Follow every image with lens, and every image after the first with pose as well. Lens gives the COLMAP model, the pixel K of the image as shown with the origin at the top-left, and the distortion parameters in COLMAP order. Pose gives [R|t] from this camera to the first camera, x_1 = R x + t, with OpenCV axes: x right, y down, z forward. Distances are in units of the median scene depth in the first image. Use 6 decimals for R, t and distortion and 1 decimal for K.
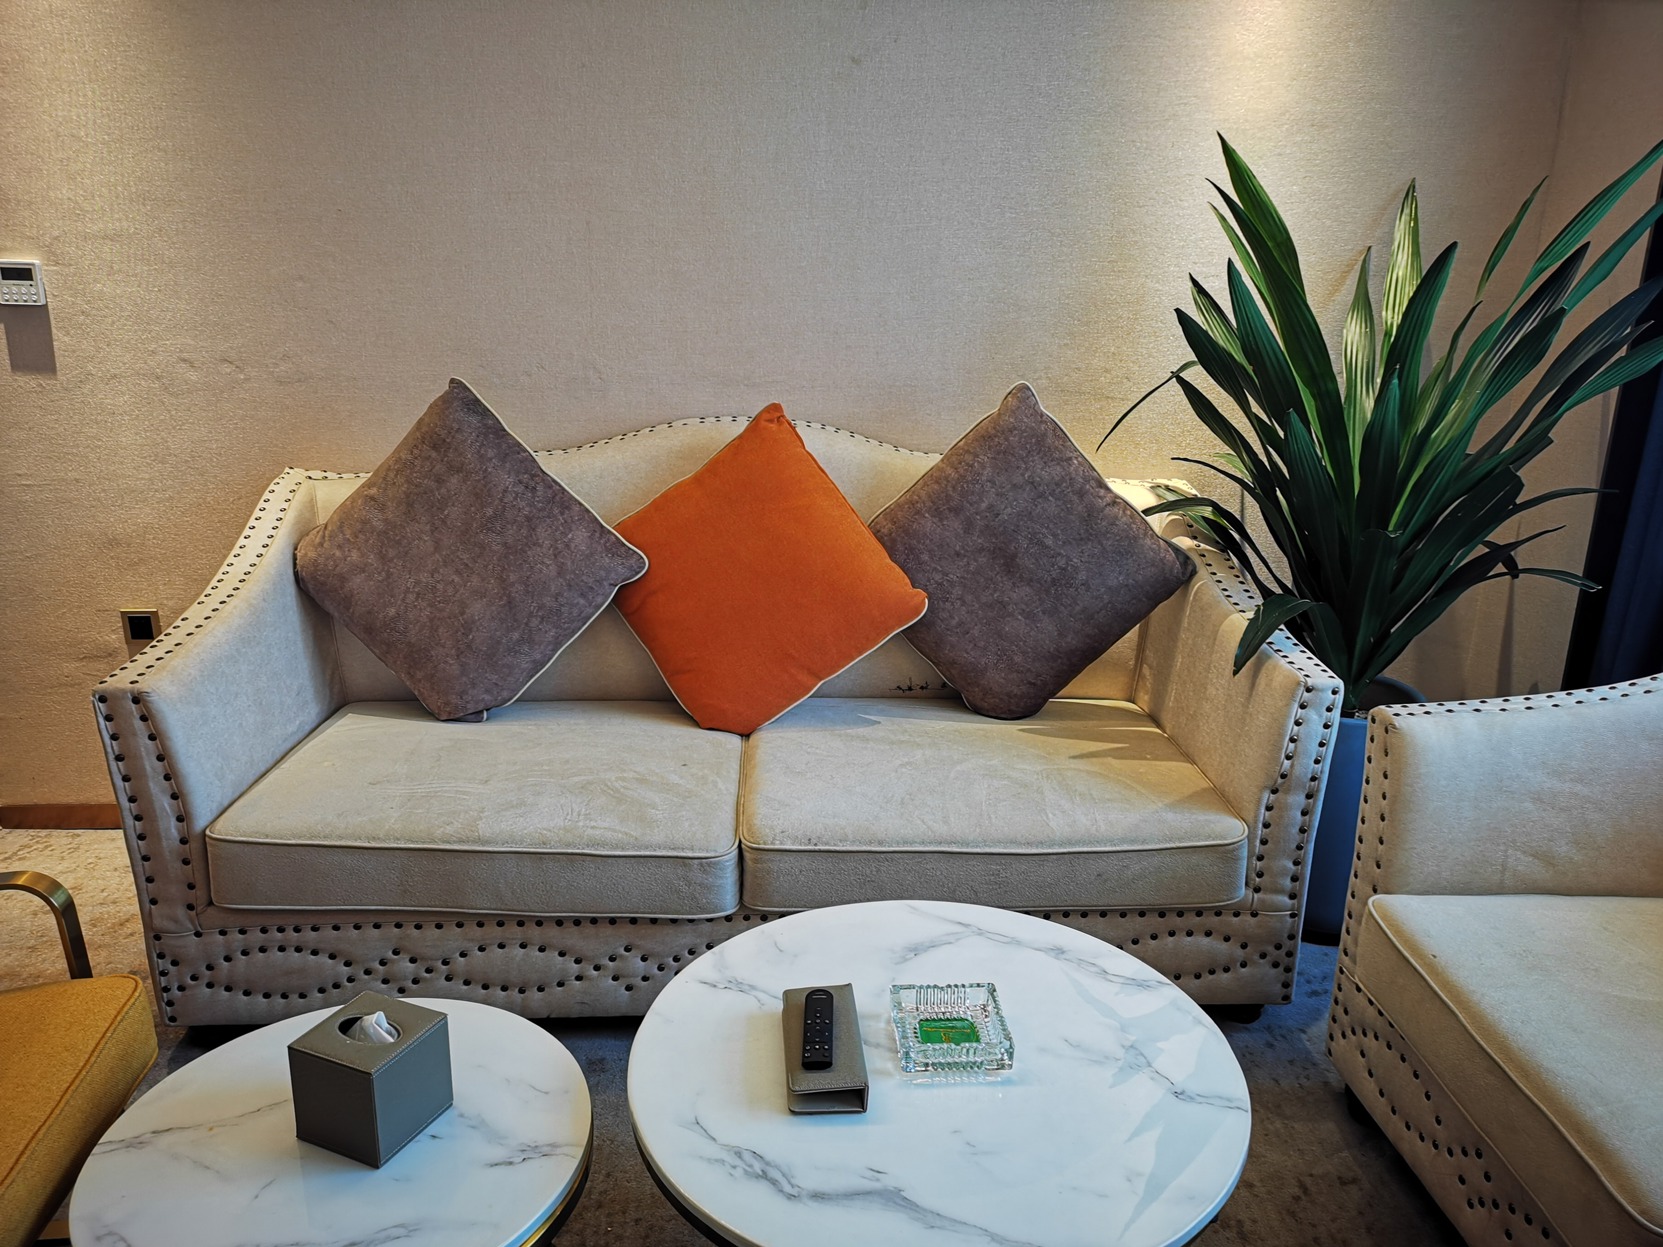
lens RADIAL K [[1278.0, 0, 831.5], [0, 1278.0, 623.5], [0, 0, 1]] dist [0.078807, -0.074342]
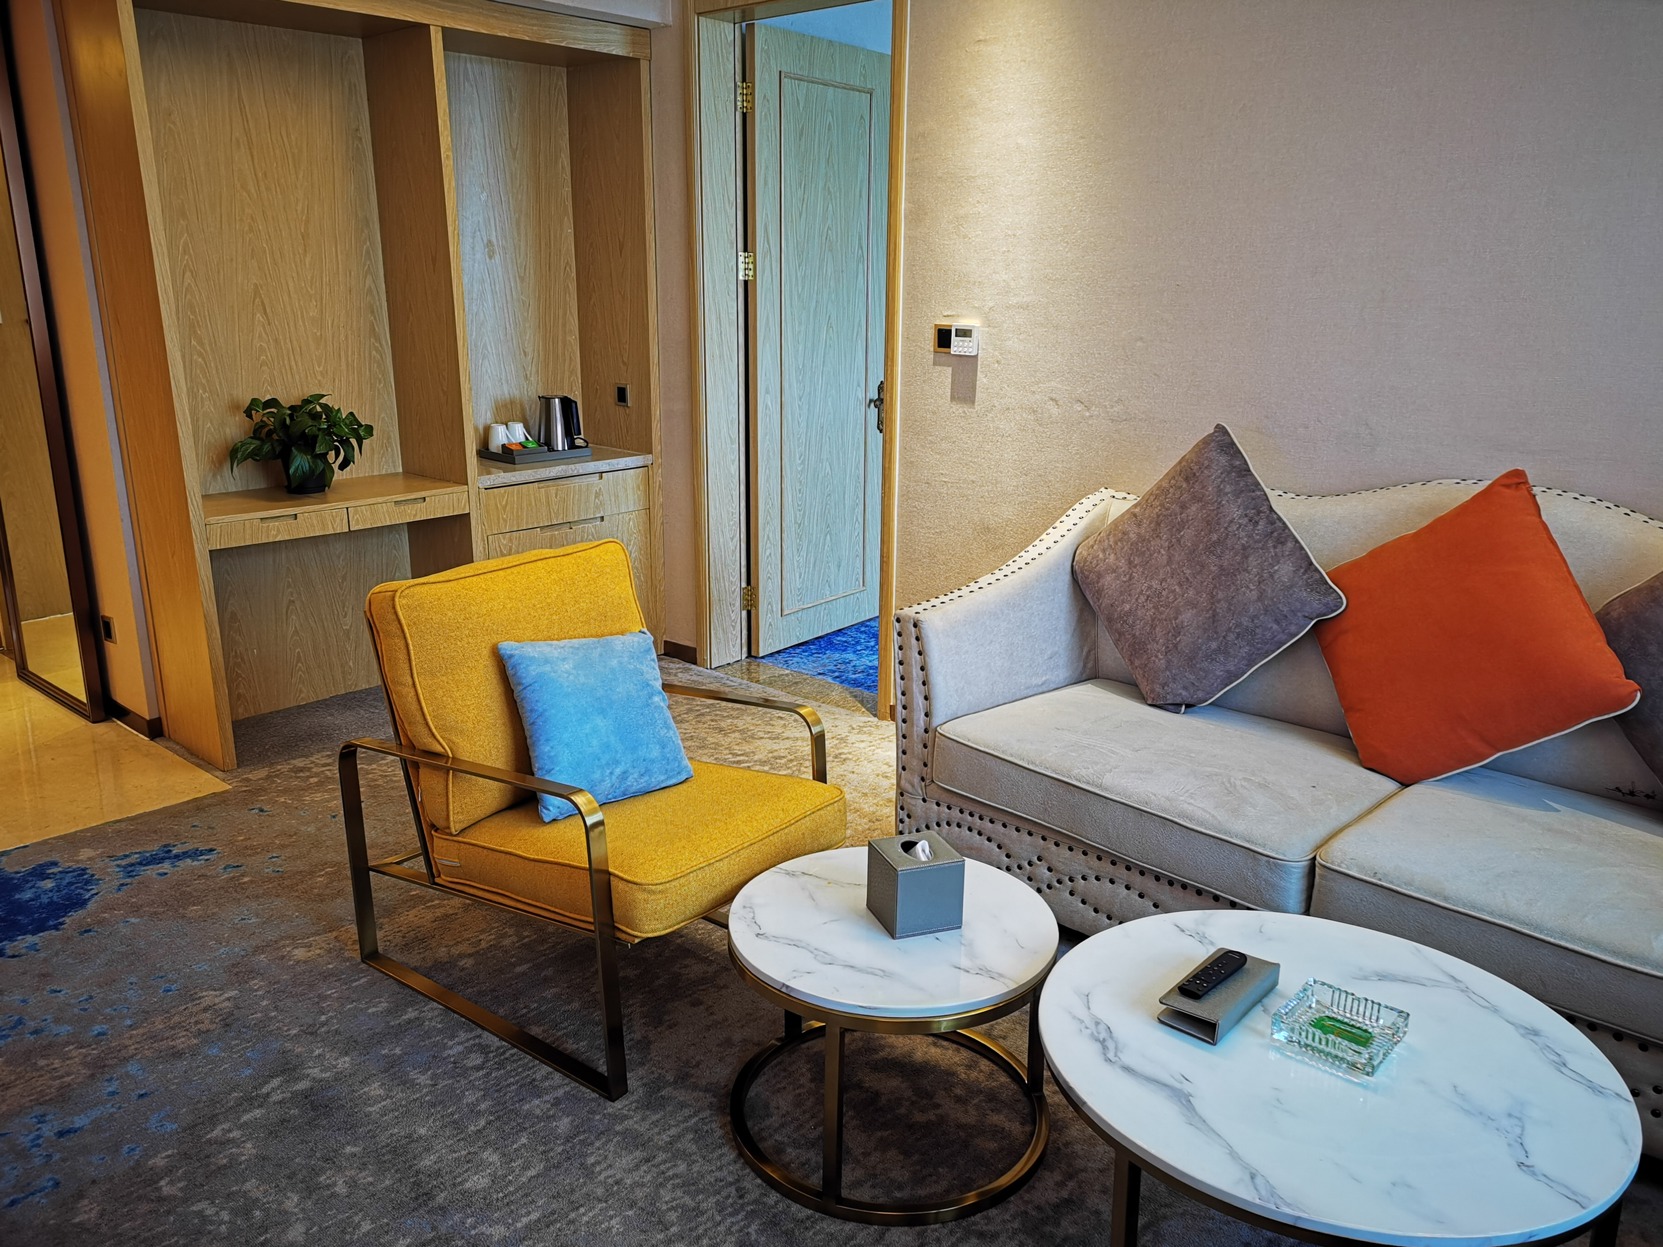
lens RADIAL K [[1278.0, 0, 831.5], [0, 1278.0, 623.5], [0, 0, 1]] dist [0.078807, -0.074342]
pose [[0.708187, 0.178368, -0.683123, 0.300950], [-0.208764, 0.977199, 0.038730, 0.017442], [0.674455, 0.115184, 0.729276, -0.082372]]
